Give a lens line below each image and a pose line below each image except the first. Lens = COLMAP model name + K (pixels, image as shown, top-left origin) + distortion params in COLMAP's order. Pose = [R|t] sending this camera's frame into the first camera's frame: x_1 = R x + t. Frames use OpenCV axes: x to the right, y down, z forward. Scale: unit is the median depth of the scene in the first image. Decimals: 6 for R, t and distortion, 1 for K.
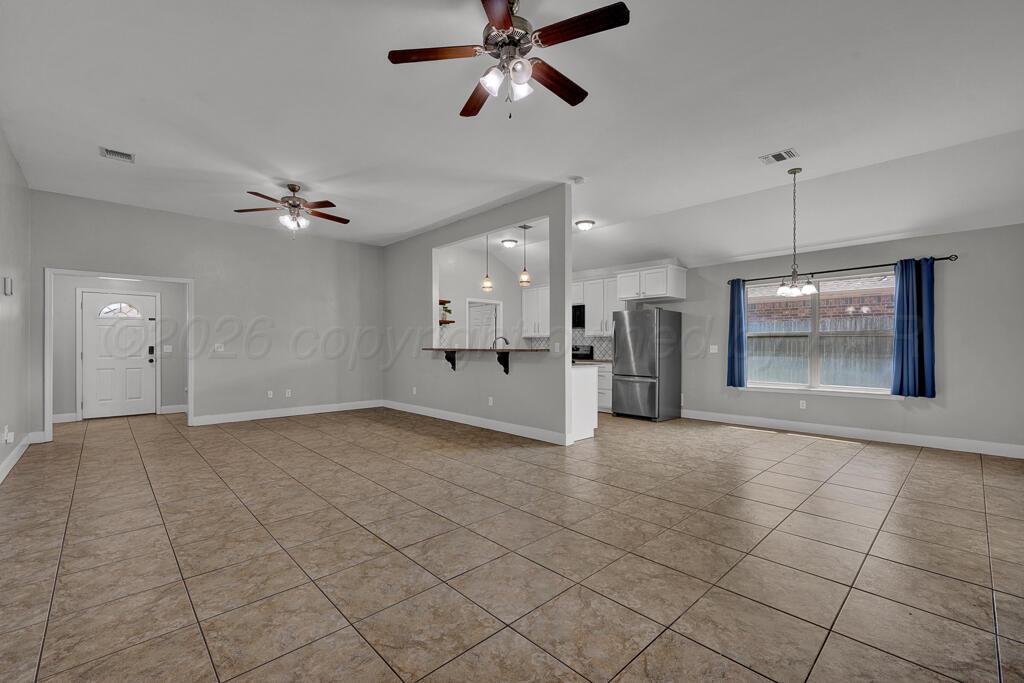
lens RADIAL K [[441.5, 0, 513.4], [0, 441.5, 343.0], [0, 0, 1]] dist [-0.003237, 0.000261]
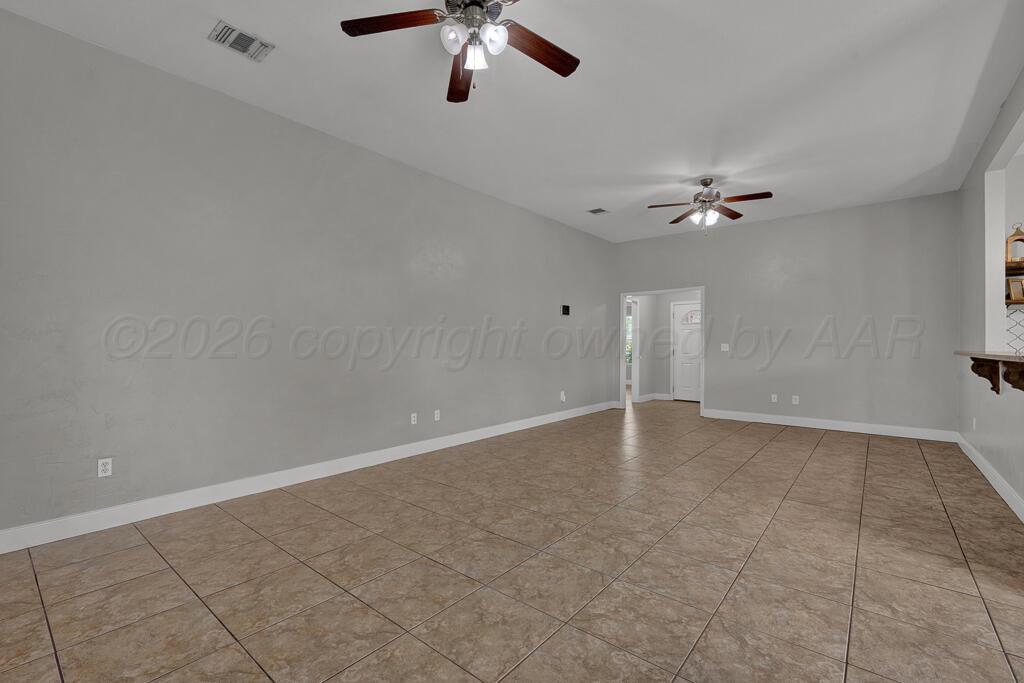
lens RADIAL K [[448.7, 0, 511.9], [0, 448.7, 342.9], [0, 0, 1]] dist [-0.003727, 0.000583]
pose [[0.112454, -0.001043, -0.993656, 0.634596], [0.002445, 0.999997, -0.000773, -0.000032], [0.993654, -0.002342, 0.112456, 0.692276]]
